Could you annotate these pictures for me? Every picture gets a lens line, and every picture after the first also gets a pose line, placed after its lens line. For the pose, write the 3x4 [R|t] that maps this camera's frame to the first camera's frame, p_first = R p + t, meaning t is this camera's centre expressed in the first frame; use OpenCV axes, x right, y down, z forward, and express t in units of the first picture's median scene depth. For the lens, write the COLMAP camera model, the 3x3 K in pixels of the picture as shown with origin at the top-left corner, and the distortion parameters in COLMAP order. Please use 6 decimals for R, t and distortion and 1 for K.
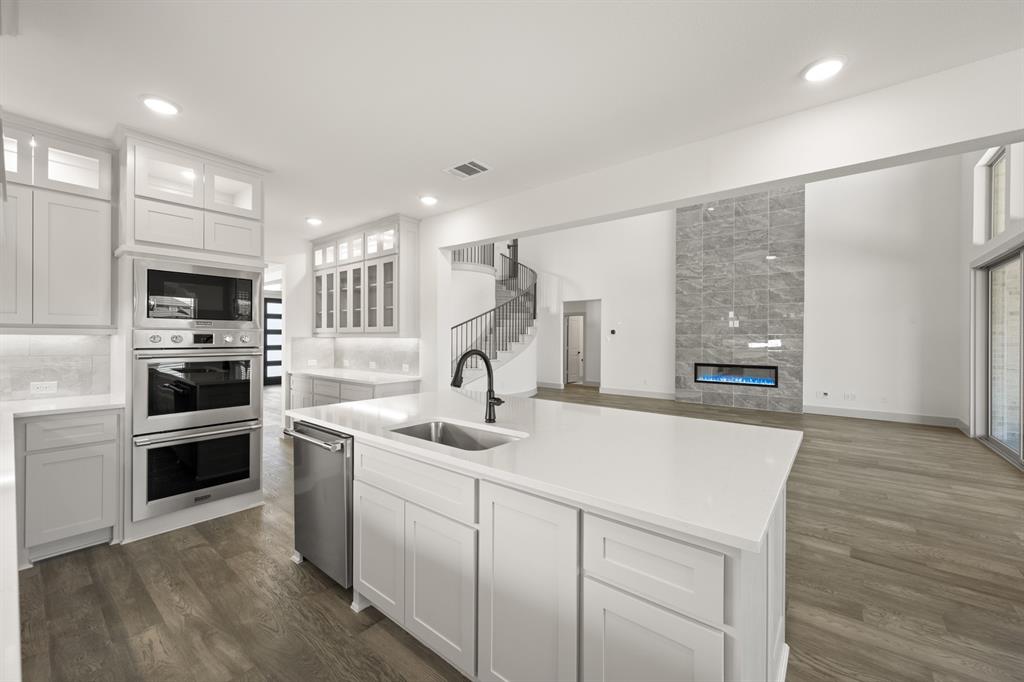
lens RADIAL K [[405.1, 0, 513.1], [0, 405.1, 339.3], [0, 0, 1]] dist [0.001609, 0.000359]
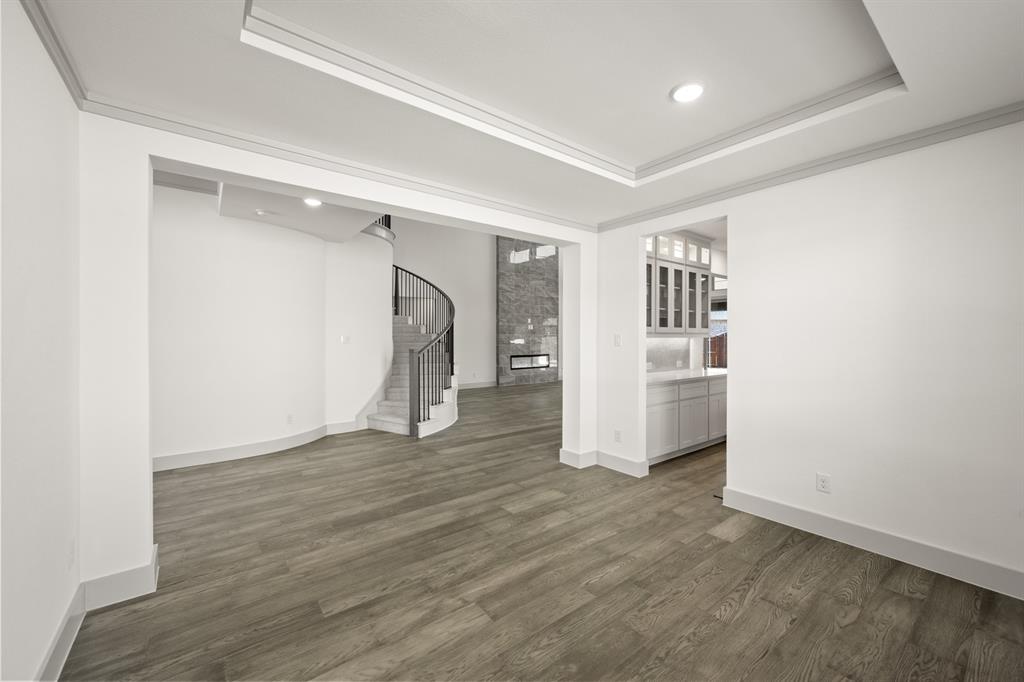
lens RADIAL K [[405.1, 0, 513.1], [0, 405.1, 339.3], [0, 0, 1]] dist [0.001609, 0.000359]
pose [[0.235161, -0.008947, 0.971915, -2.245637], [0.003895, 0.999958, 0.008262, -0.015899], [-0.971949, 0.001843, 0.235186, 1.778432]]
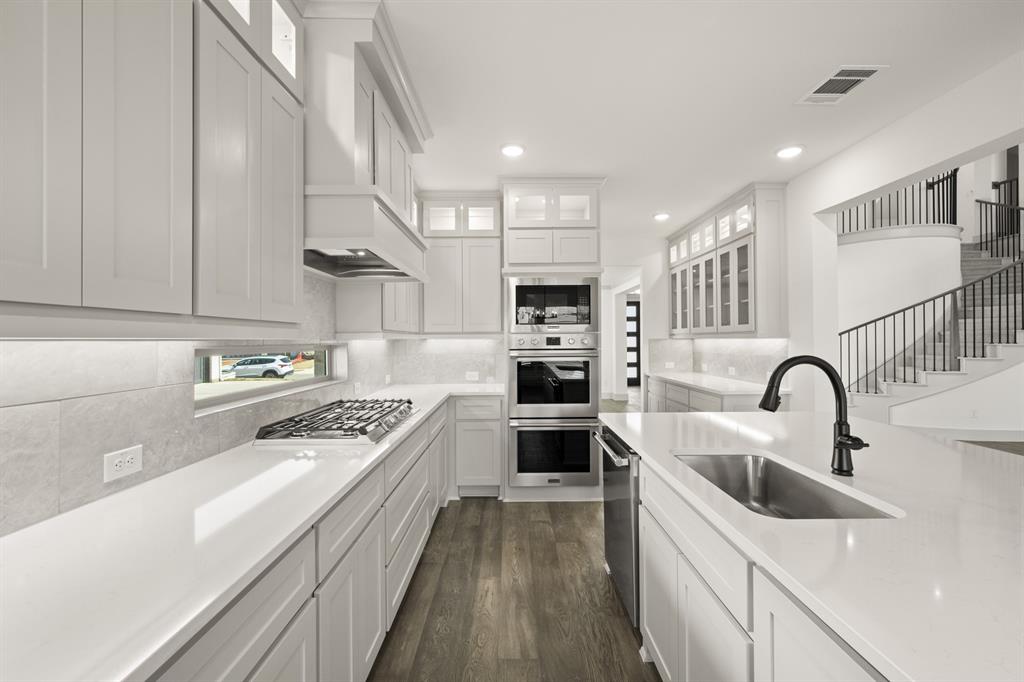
lens RADIAL K [[428.0, 0, 513.2], [0, 428.0, 338.8], [0, 0, 1]] dist [0.000322, 0.000045]
pose [[0.632442, -0.010069, -0.774542, 0.091413], [0.006475, 0.999949, -0.007712, 0.000364], [0.774581, -0.000138, 0.632475, 0.138565]]
